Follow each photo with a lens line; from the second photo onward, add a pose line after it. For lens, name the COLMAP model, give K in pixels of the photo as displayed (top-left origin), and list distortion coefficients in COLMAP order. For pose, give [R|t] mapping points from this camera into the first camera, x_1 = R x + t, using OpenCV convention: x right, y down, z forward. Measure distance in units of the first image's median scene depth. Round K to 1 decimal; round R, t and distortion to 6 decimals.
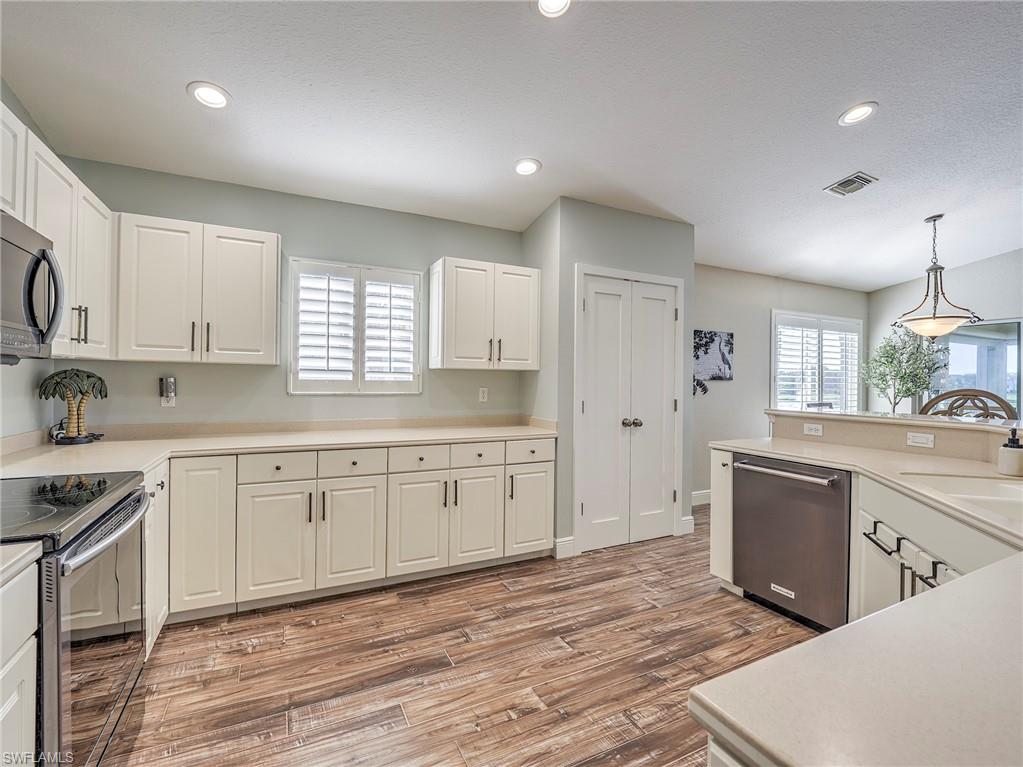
lens RADIAL K [[465.3, 0, 509.2], [0, 465.3, 379.9], [0, 0, 1]] dist [-0.006680, -0.001618]
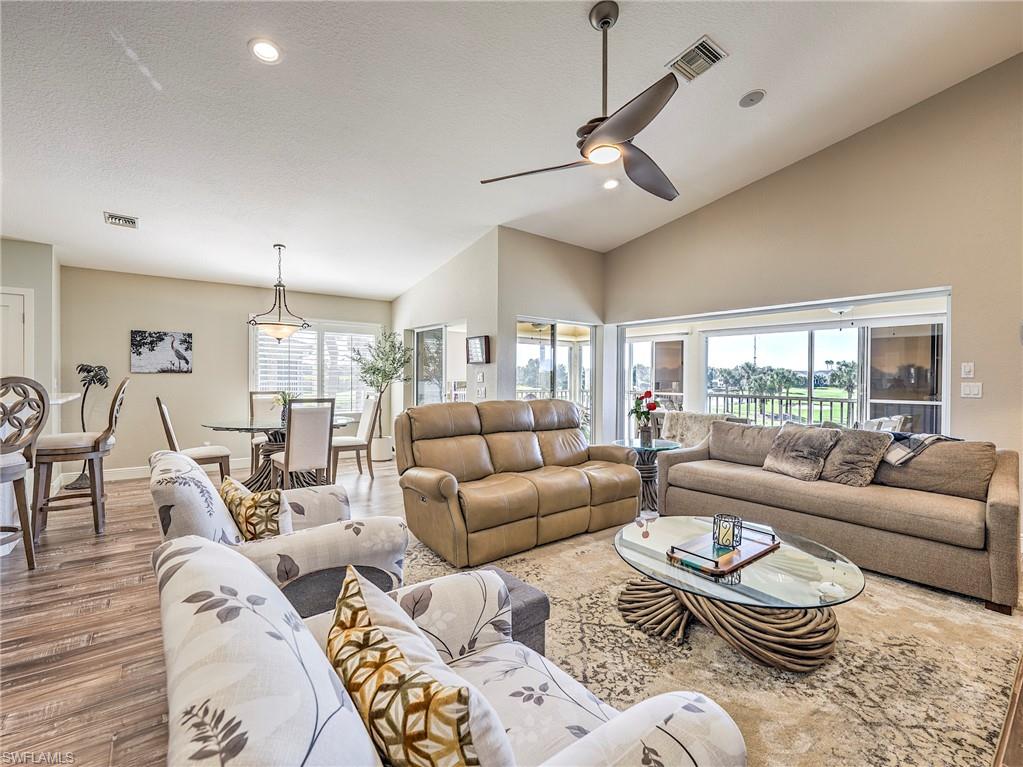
lens RADIAL K [[465.3, 0, 512.6], [0, 465.3, 384.5], [0, 0, 1]] dist [-0.006680, -0.001618]
pose [[0.981610, -0.004688, 0.190842, 2.230808], [0.001263, 0.999836, 0.018065, 0.020414], [-0.190895, -0.017492, 0.981455, -0.694485]]
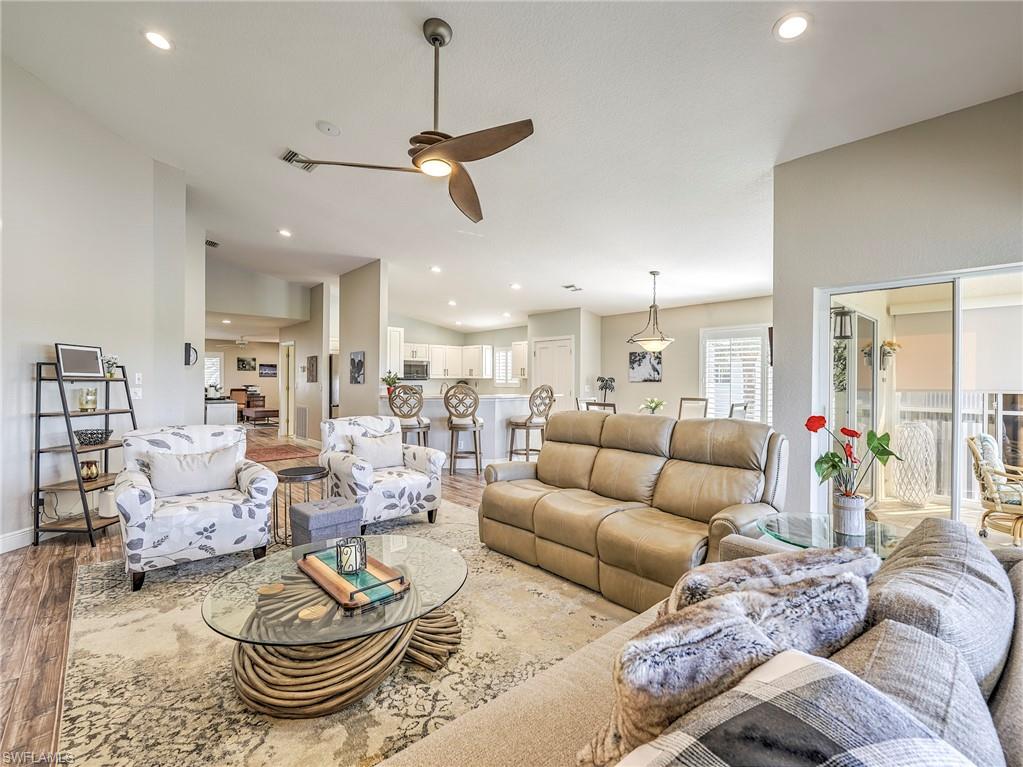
lens RADIAL K [[465.3, 0, 513.6], [0, 465.3, 383.4], [0, 0, 1]] dist [-0.006680, -0.001618]
pose [[0.264349, -0.001075, -0.964426, 3.837984], [-0.000881, 0.999999, -0.001356, 0.018392], [0.964427, 0.001208, 0.264348, 0.262727]]
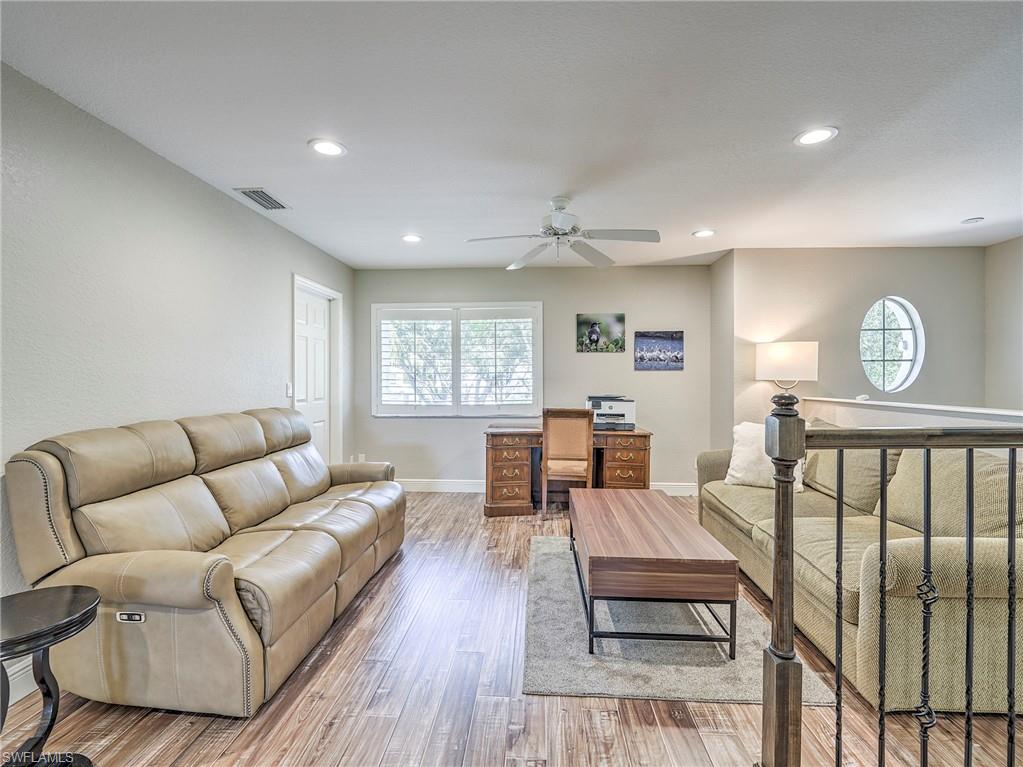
lens RADIAL K [[465.3, 0, 509.7], [0, 465.3, 379.0], [0, 0, 1]] dist [-0.006680, -0.001618]
pose [[-0.504806, -0.006009, -0.863212, -0.937327], [-0.000623, 0.999978, -0.006597, -0.019144], [0.863232, -0.002792, -0.504799, -0.799943]]
